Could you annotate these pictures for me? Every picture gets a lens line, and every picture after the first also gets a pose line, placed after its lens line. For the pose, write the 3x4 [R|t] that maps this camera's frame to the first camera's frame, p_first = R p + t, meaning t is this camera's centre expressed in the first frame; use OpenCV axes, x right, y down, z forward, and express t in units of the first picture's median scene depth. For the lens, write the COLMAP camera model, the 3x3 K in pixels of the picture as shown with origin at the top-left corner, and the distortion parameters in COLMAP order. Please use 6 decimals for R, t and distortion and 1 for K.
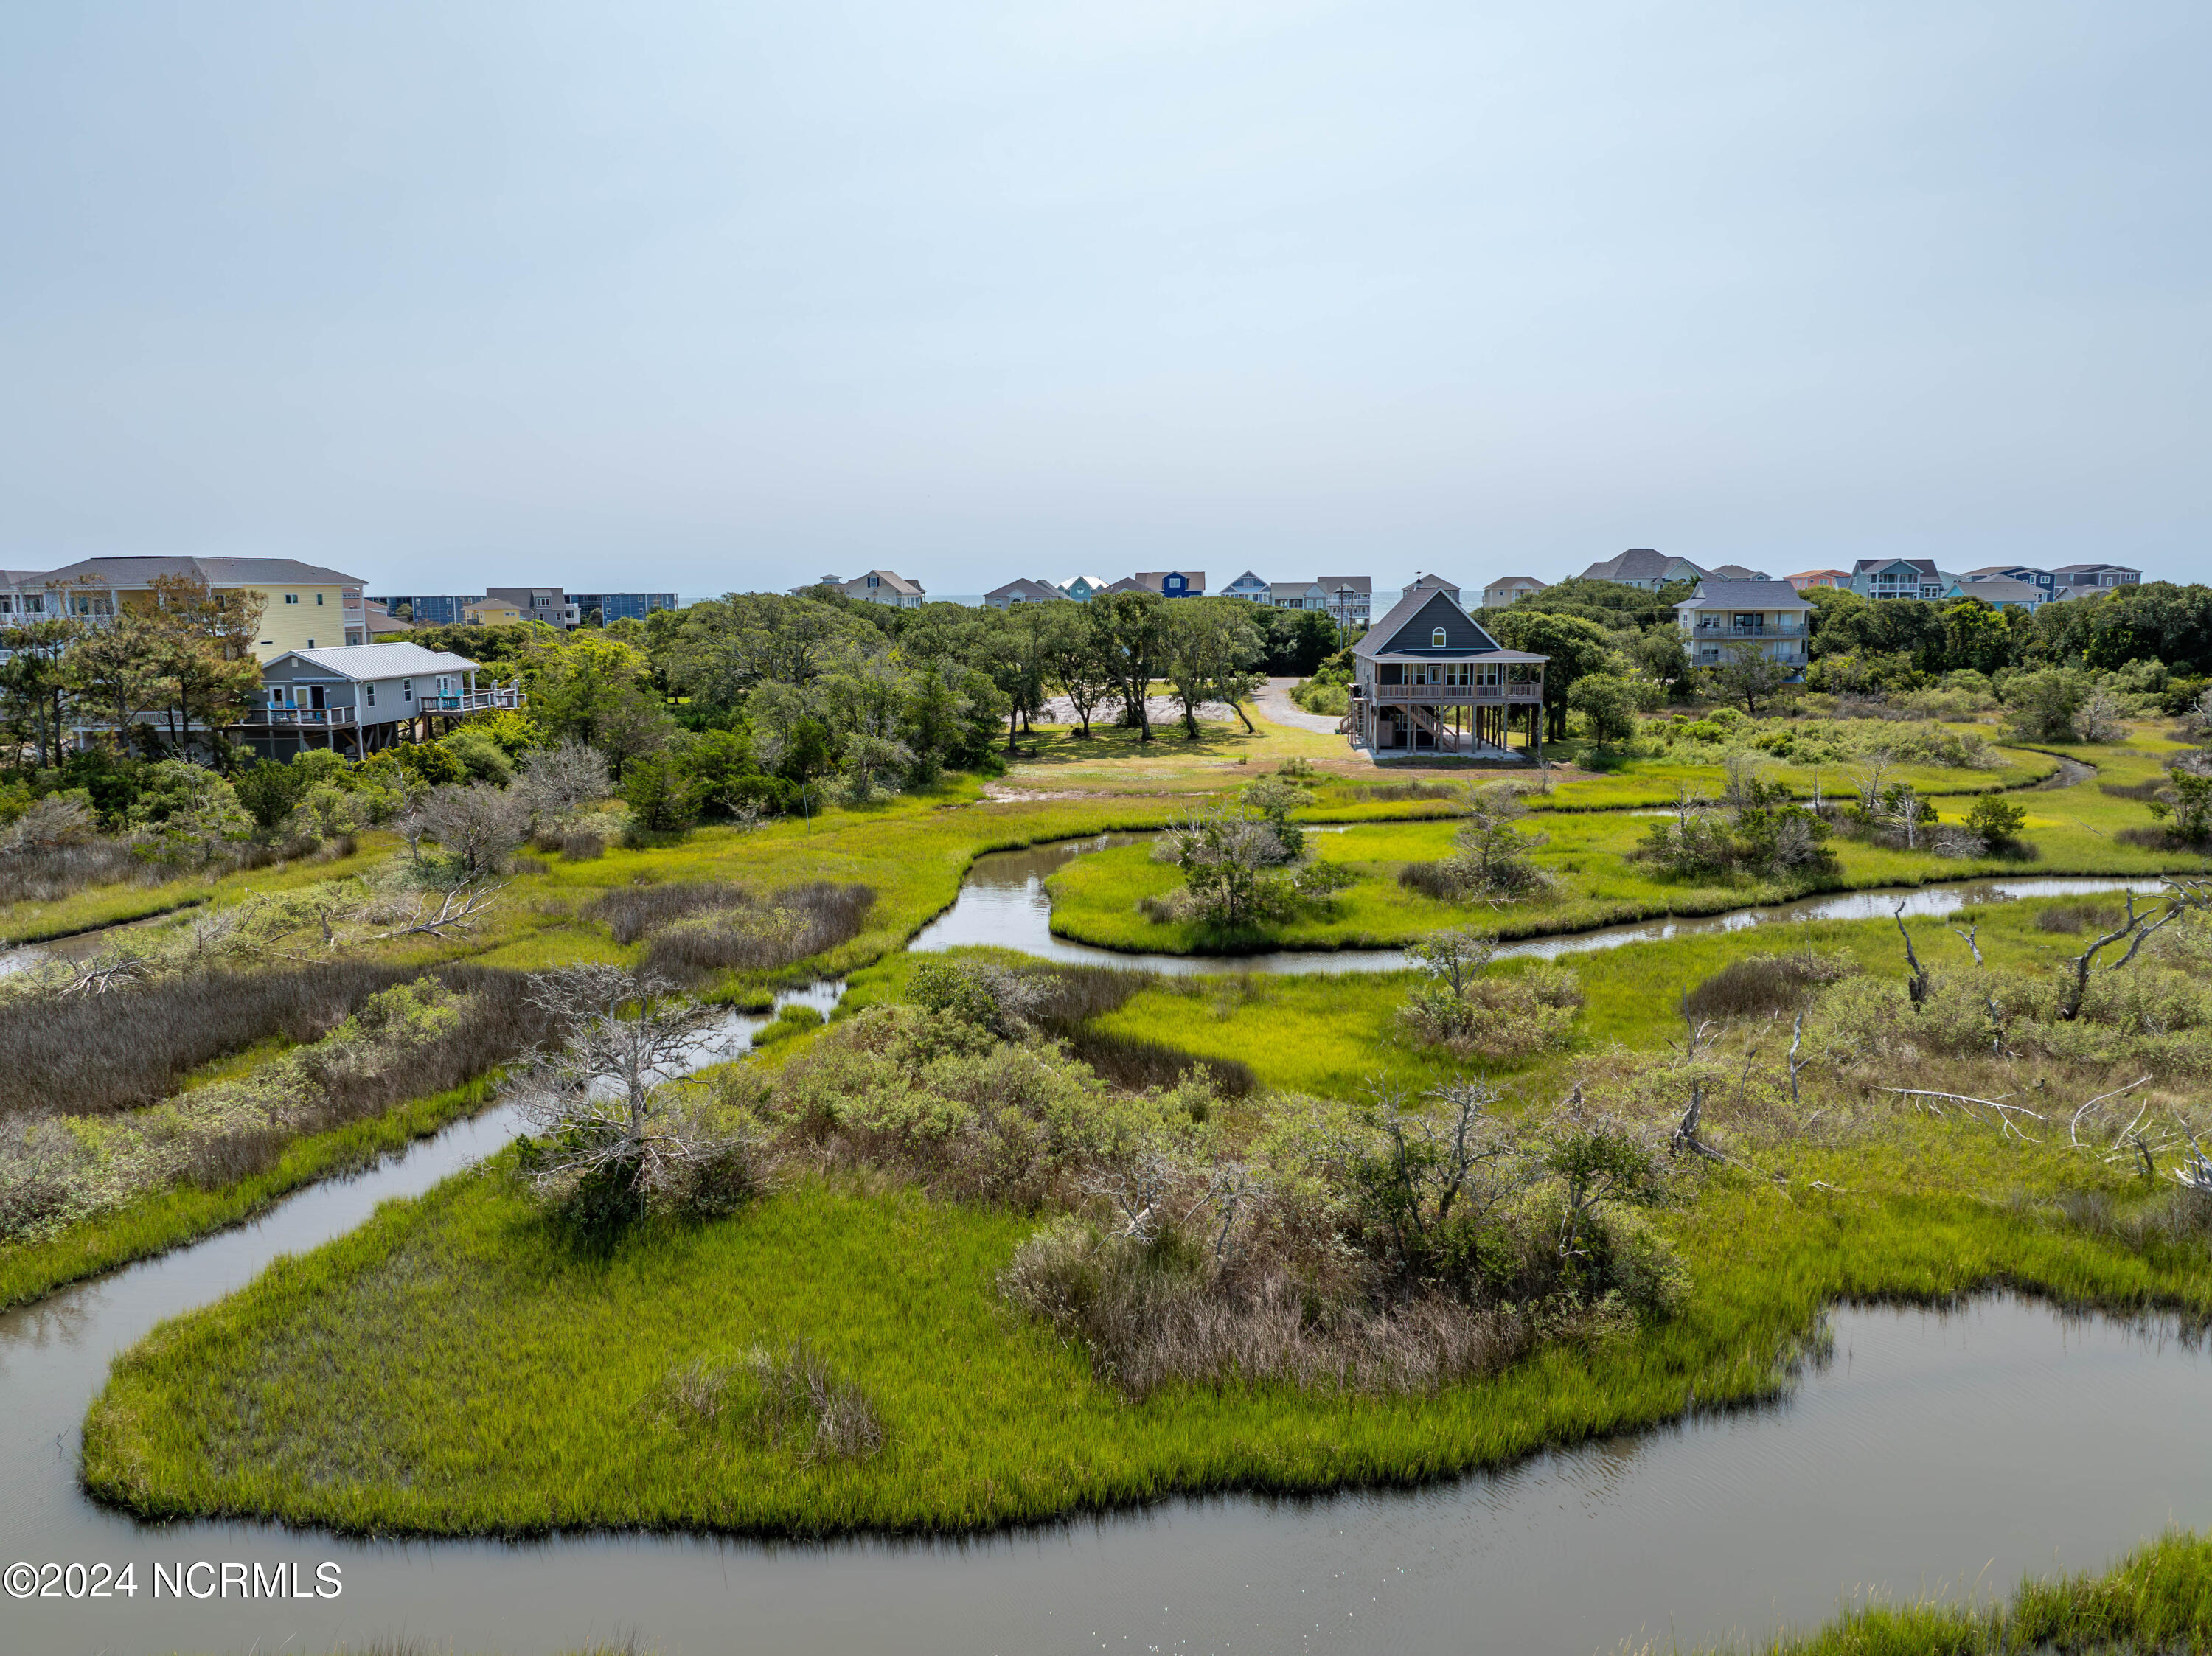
lens RADIAL K [[1568.1, 0, 1104.3], [0, 1568.1, 825.0], [0, 0, 1]] dist [-0.038225, 0.001850]
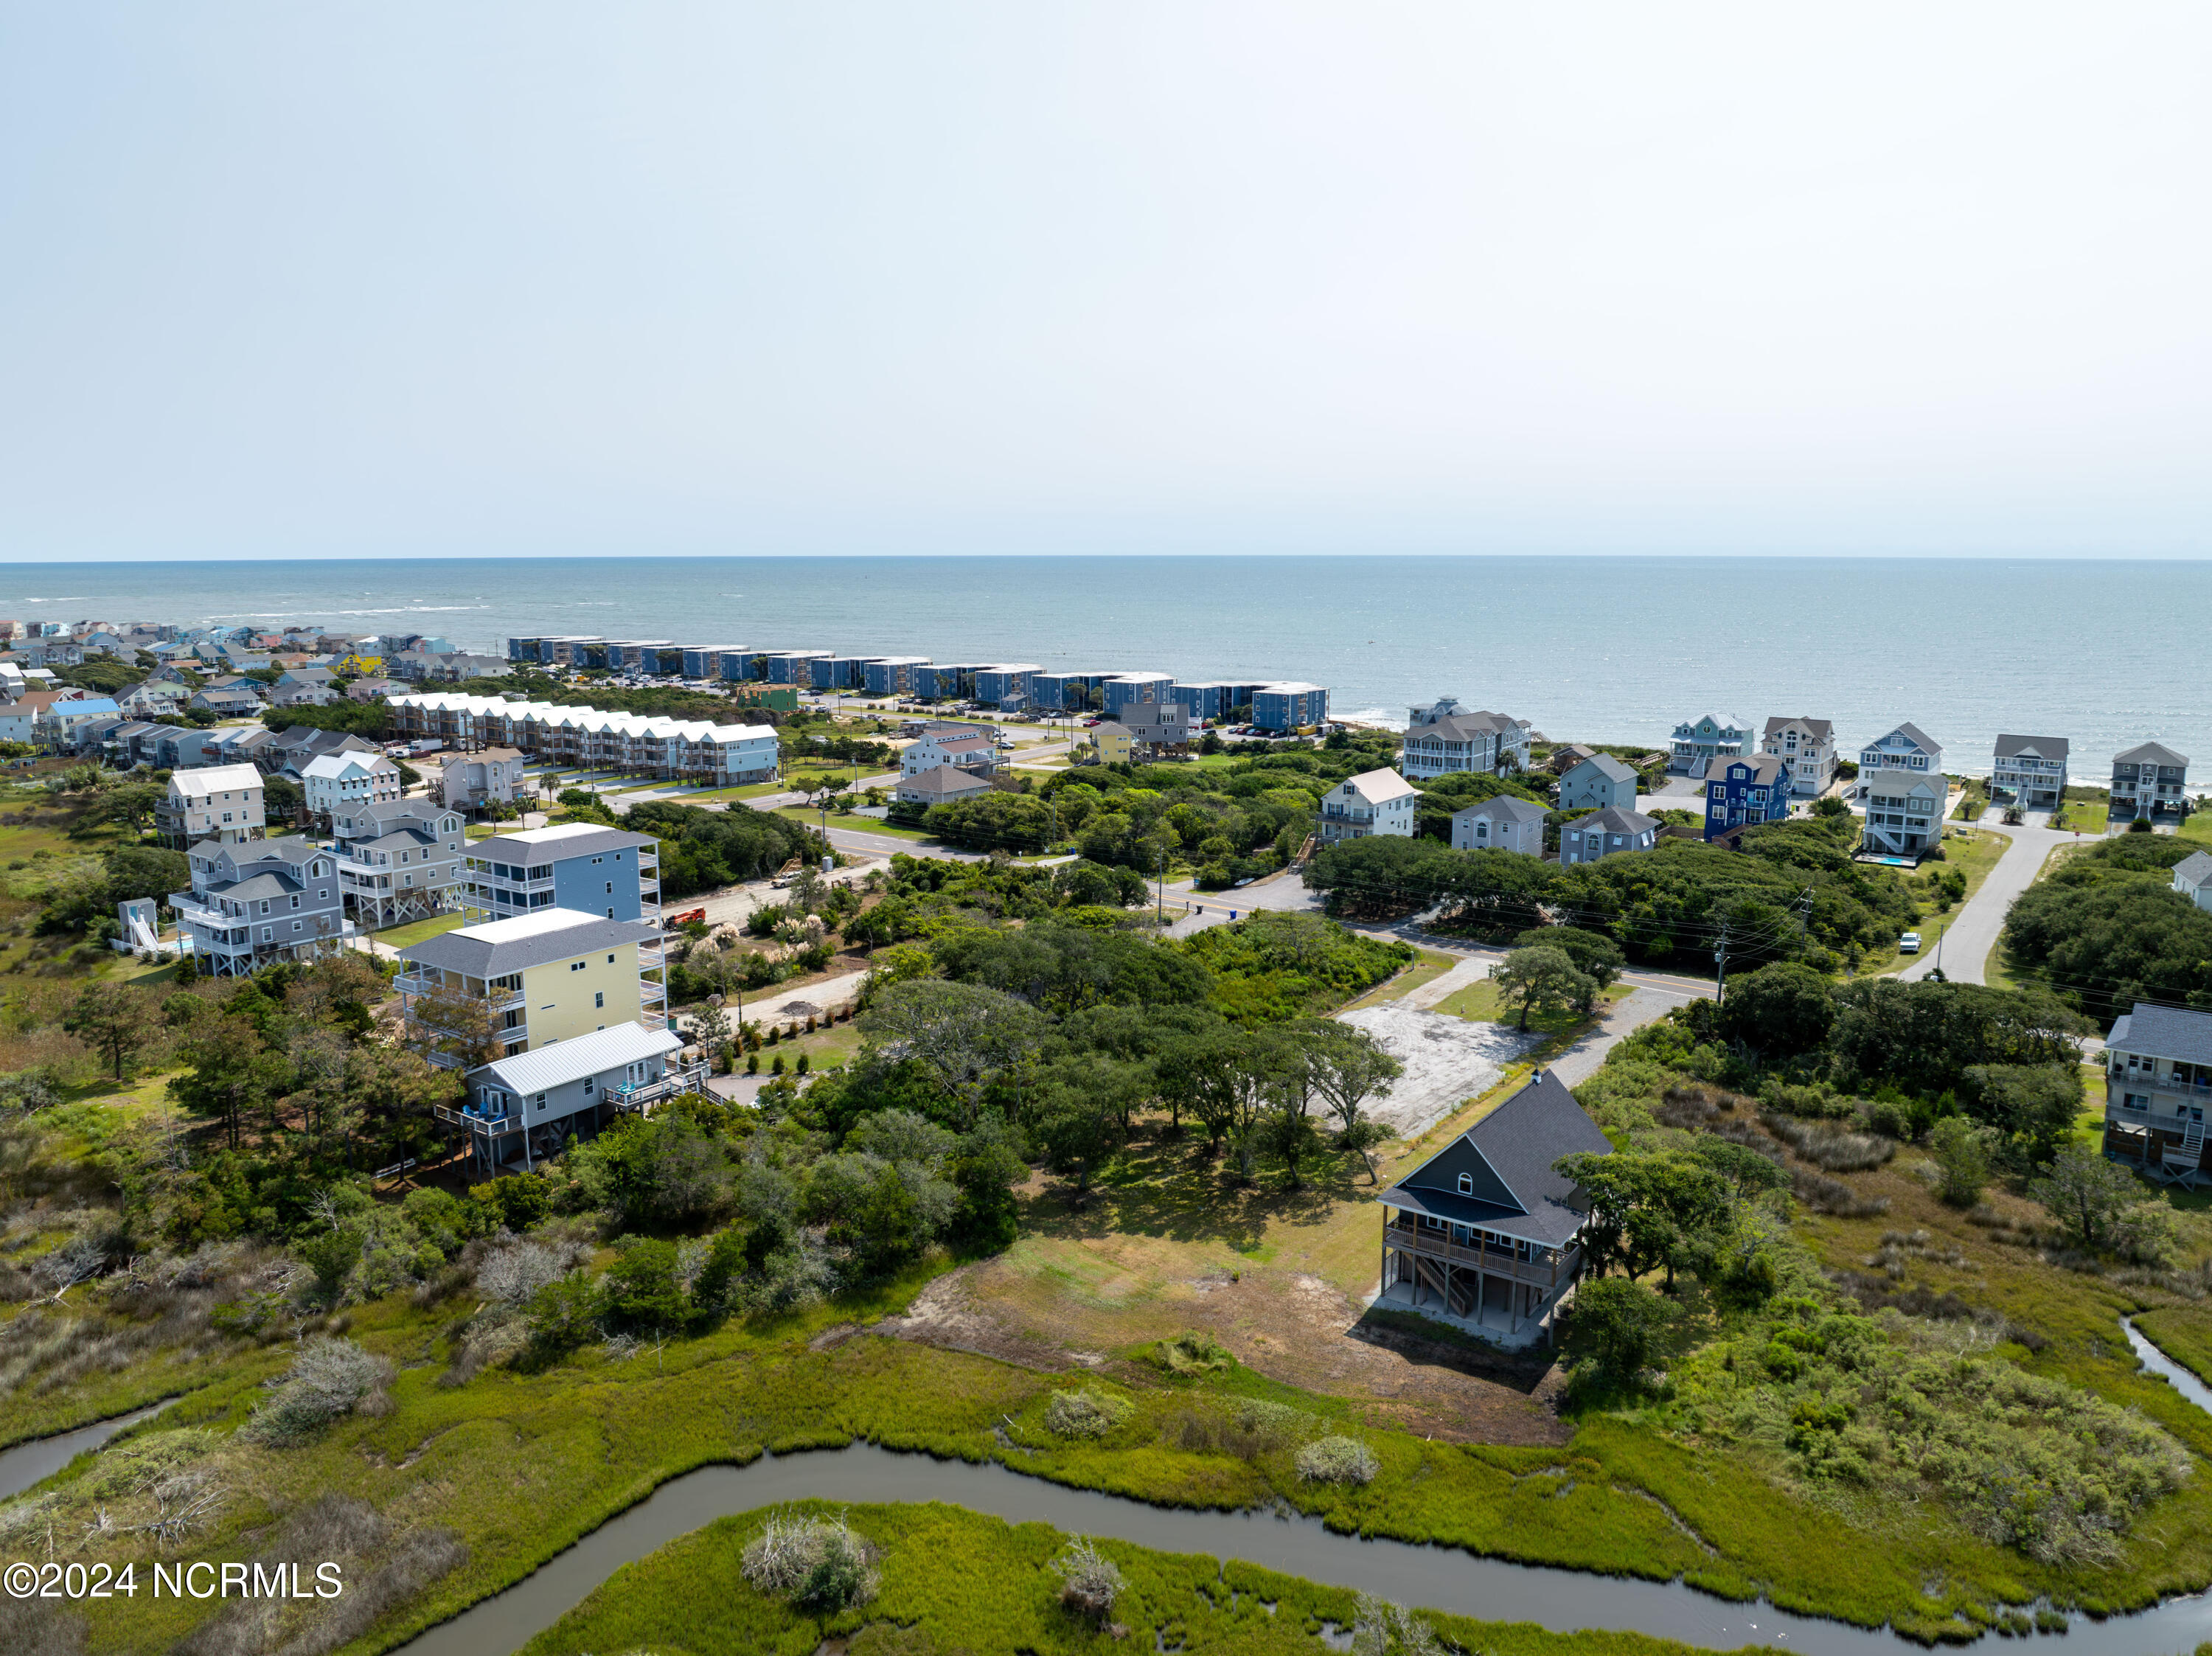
lens RADIAL K [[1568.1, 0, 1104.3], [0, 1568.1, 825.0], [0, 0, 1]] dist [-0.038225, 0.001850]
pose [[0.856004, 0.096707, -0.507844, 0.558548], [-0.081374, 0.995307, 0.052371, -0.420314], [0.510525, -0.003504, 0.859856, 0.141725]]
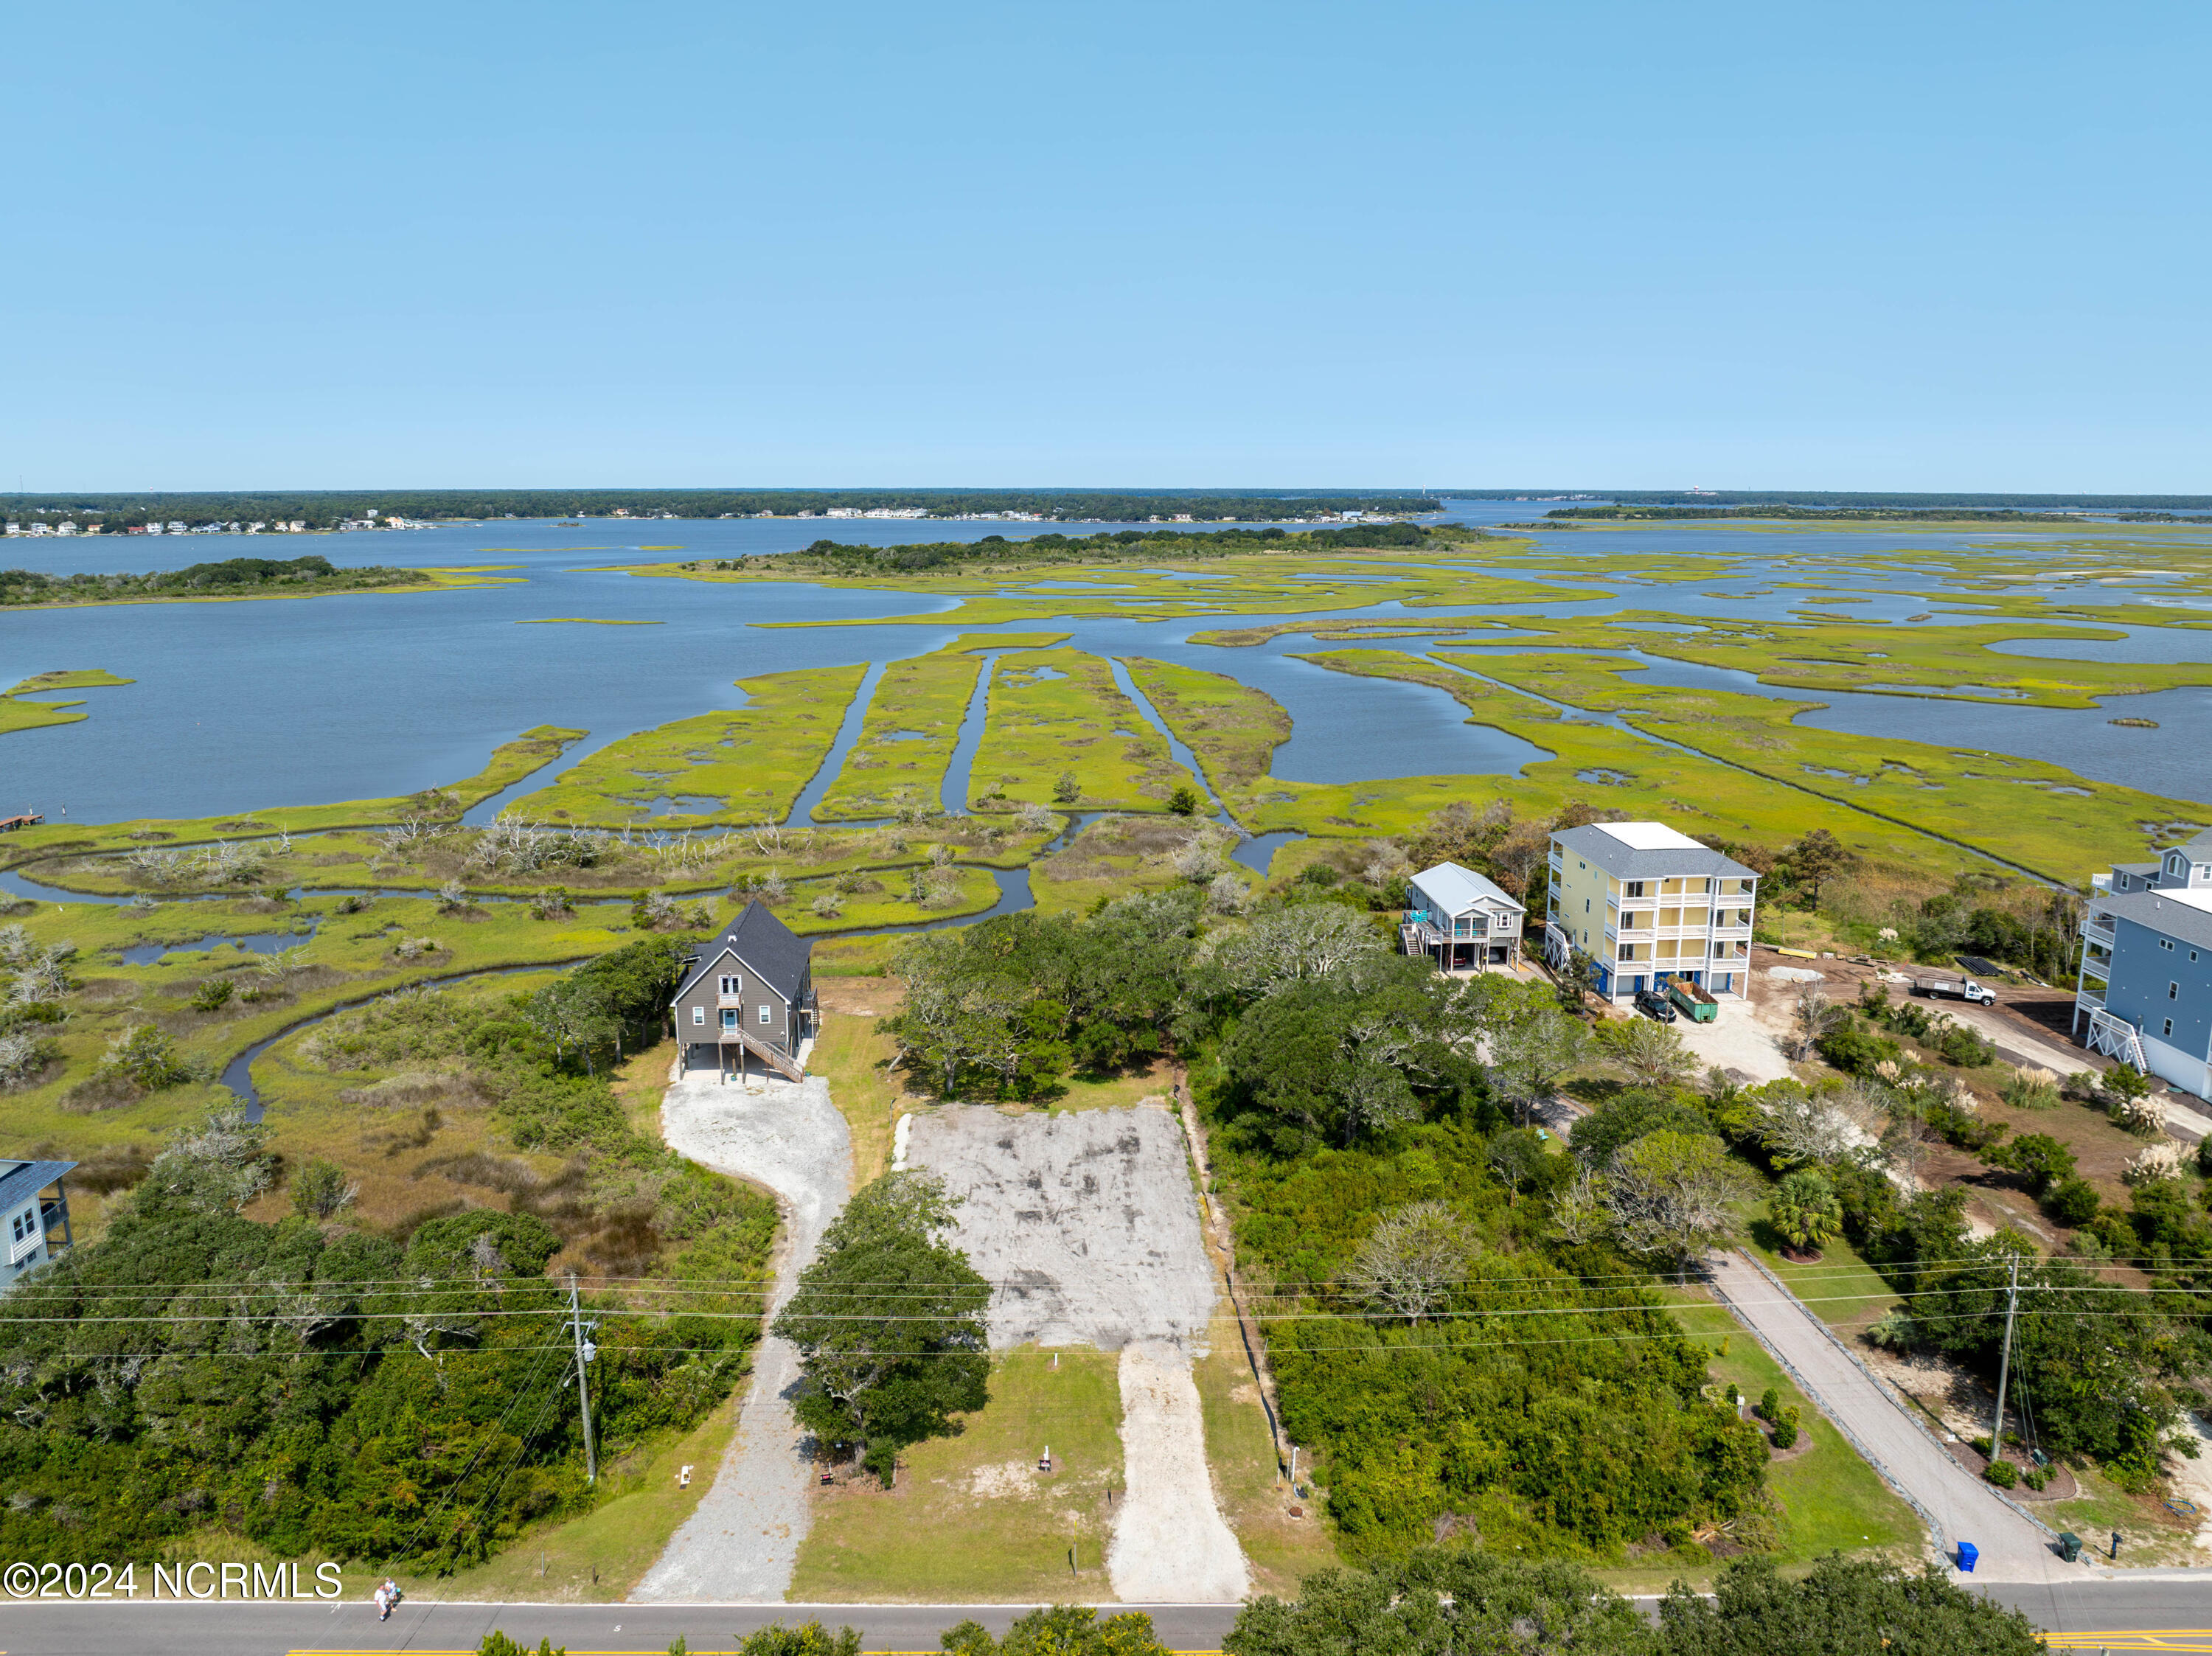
lens RADIAL K [[1567.3, 0, 1113.6], [0, 1567.3, 835.6], [0, 0, 1]] dist [-0.031530, -0.008808]
pose [[-0.988670, 0.040974, -0.144405, 0.123636], [-0.013887, 0.932930, 0.359791, -0.789899], [0.149462, 0.357720, -0.921790, 2.605228]]
